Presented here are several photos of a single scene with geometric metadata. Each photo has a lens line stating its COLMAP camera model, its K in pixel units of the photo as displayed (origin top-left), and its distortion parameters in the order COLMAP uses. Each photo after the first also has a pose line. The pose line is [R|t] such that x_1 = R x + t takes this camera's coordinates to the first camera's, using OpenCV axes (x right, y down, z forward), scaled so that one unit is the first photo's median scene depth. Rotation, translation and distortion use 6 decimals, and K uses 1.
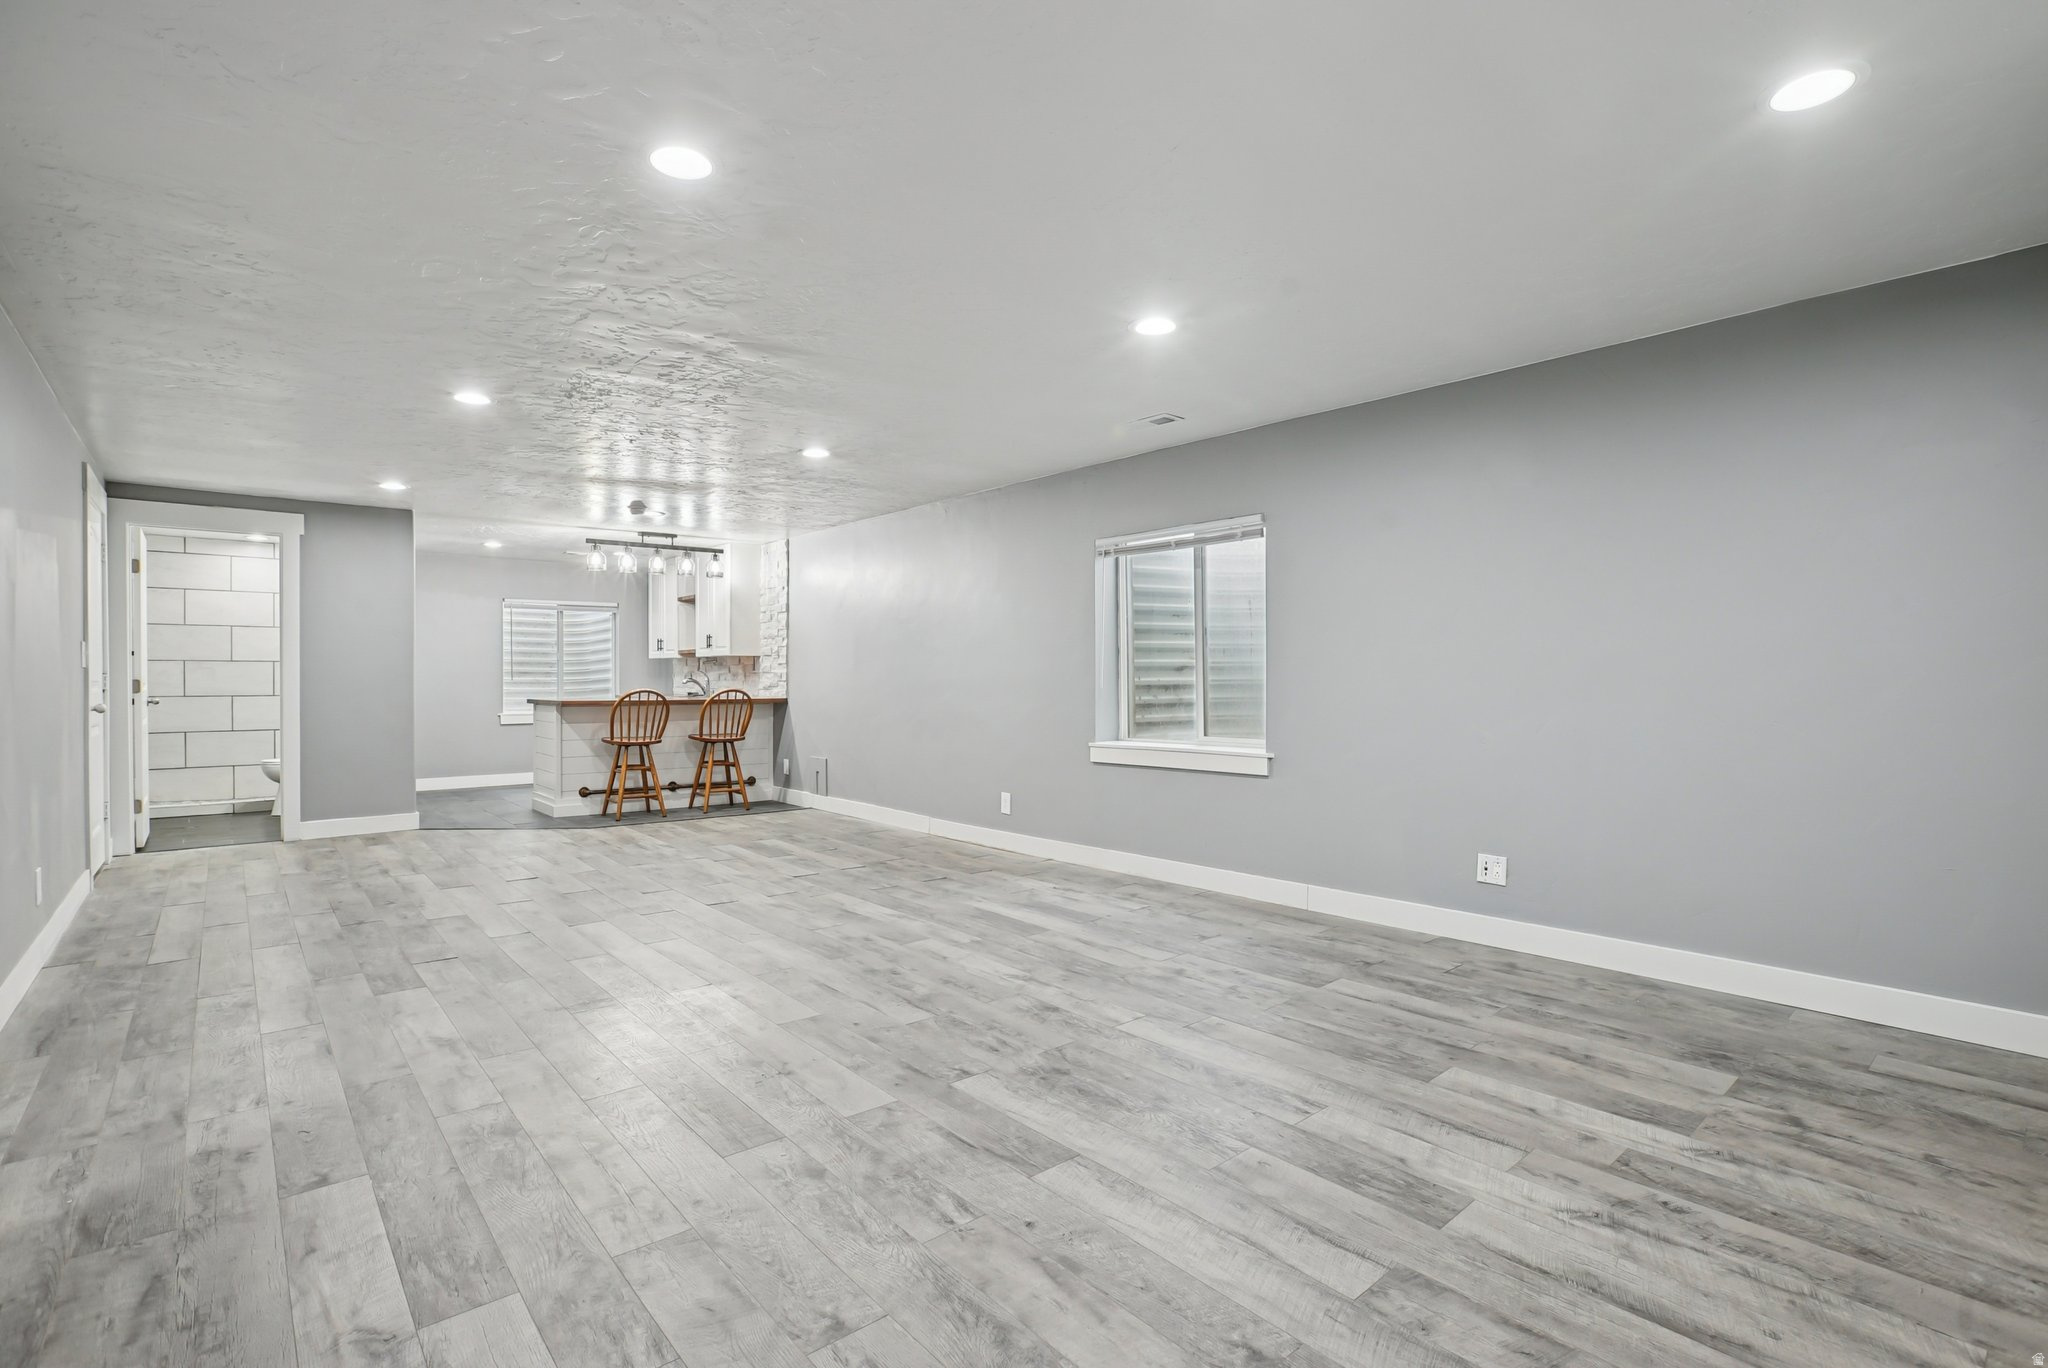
lens RADIAL K [[960.8, 0, 1020.6], [0, 960.8, 677.5], [0, 0, 1]] dist [-0.037230, 0.008166]
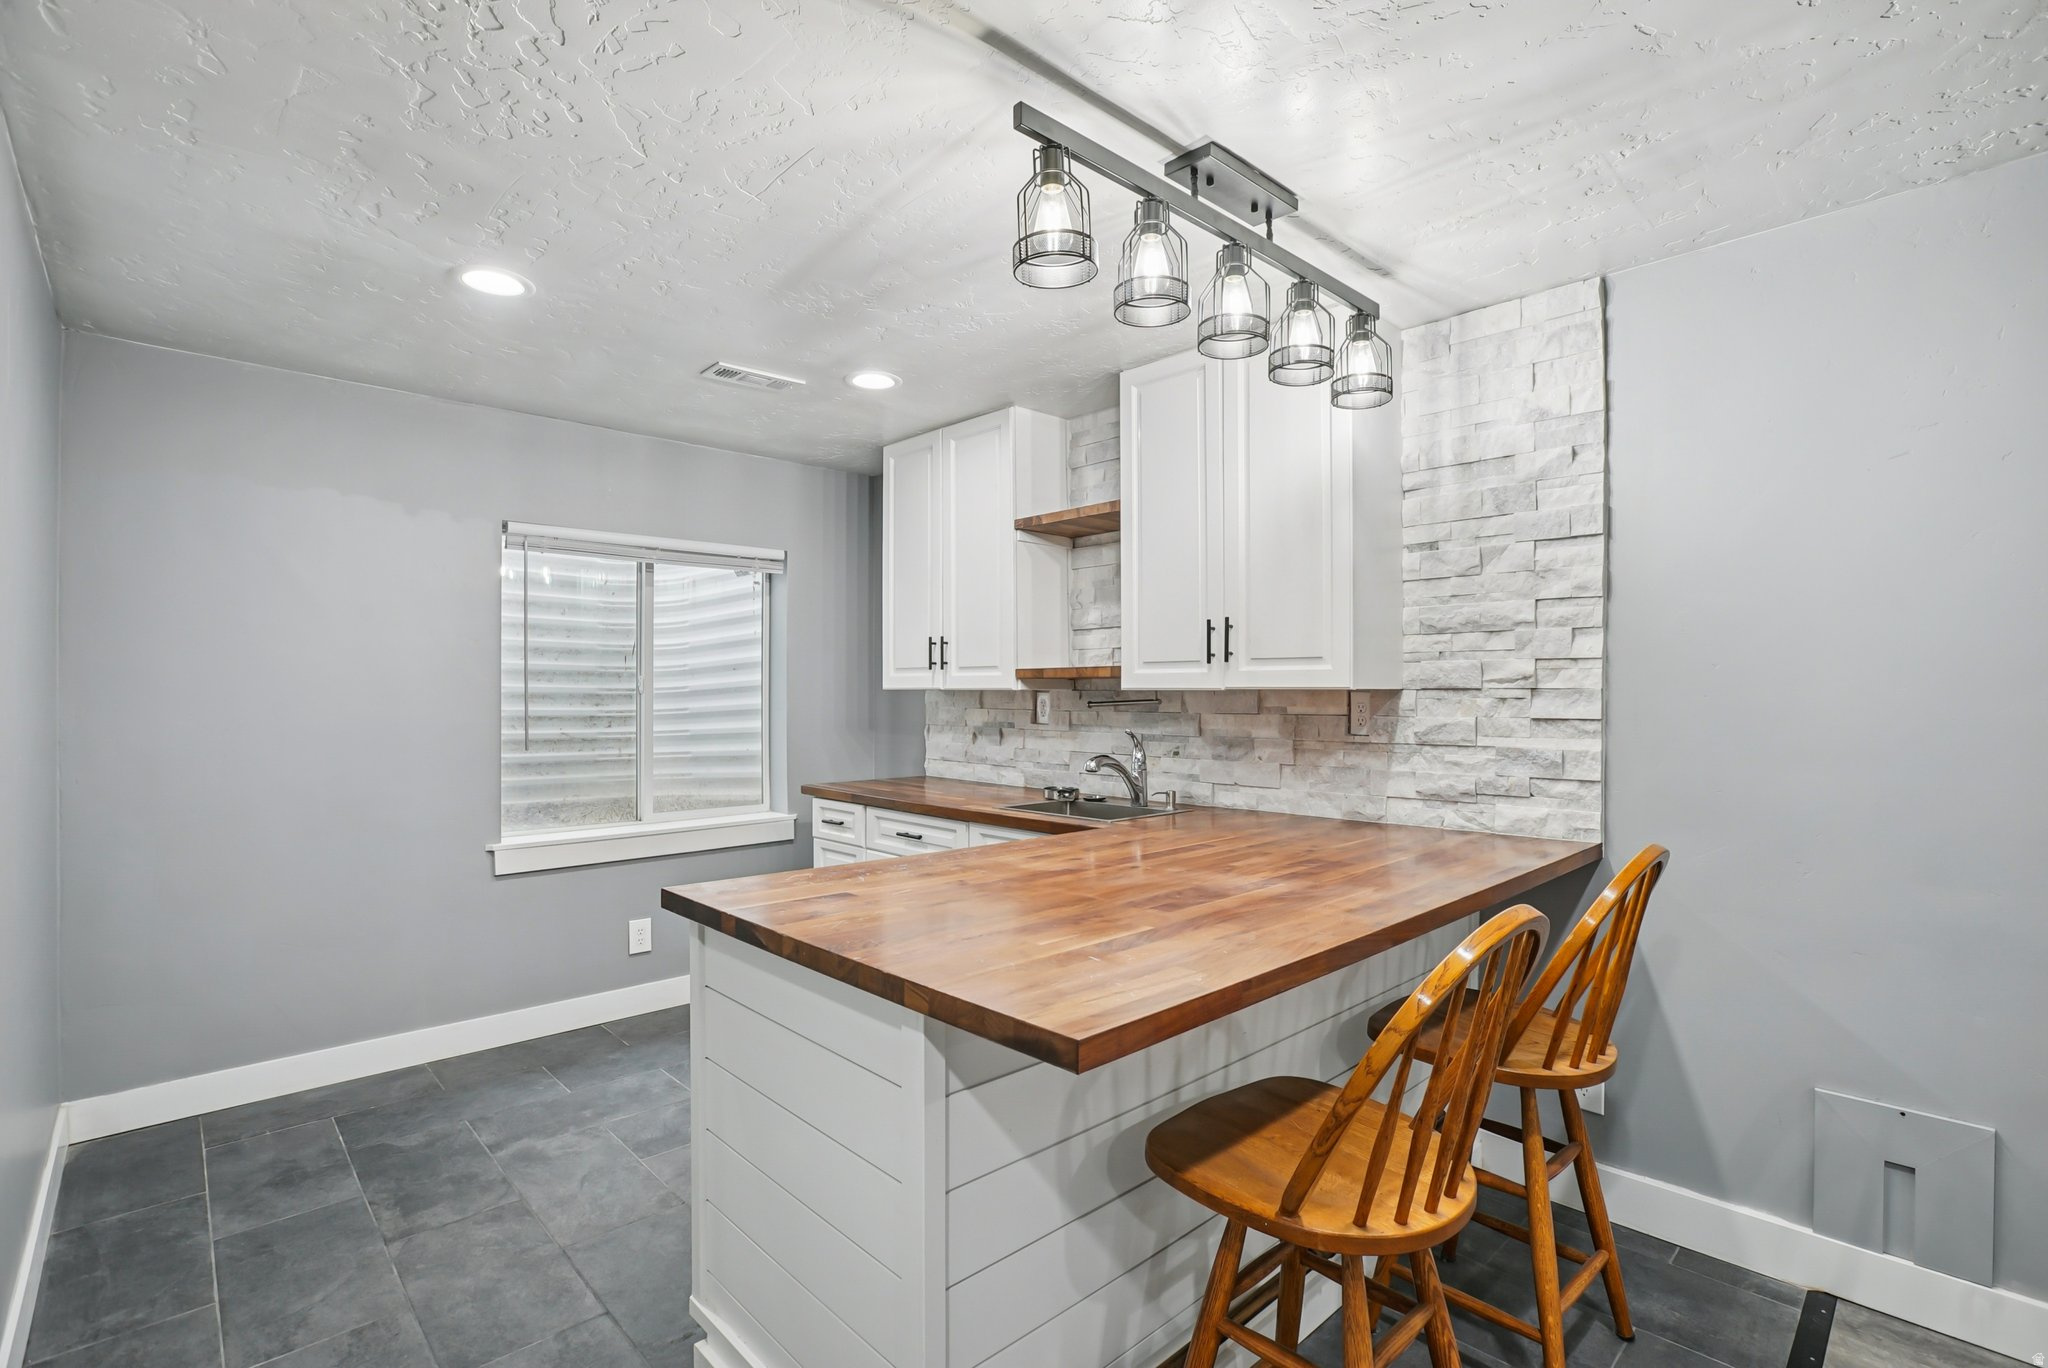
lens RADIAL K [[960.8, 0, 1027.1], [0, 960.8, 686.2], [0, 0, 1]] dist [-0.037230, 0.008166]
pose [[0.998993, 0.000560, 0.044858, -0.859721], [-0.000459, 0.999997, -0.002249, -0.048814], [-0.044860, 0.002227, 0.998991, 1.488515]]
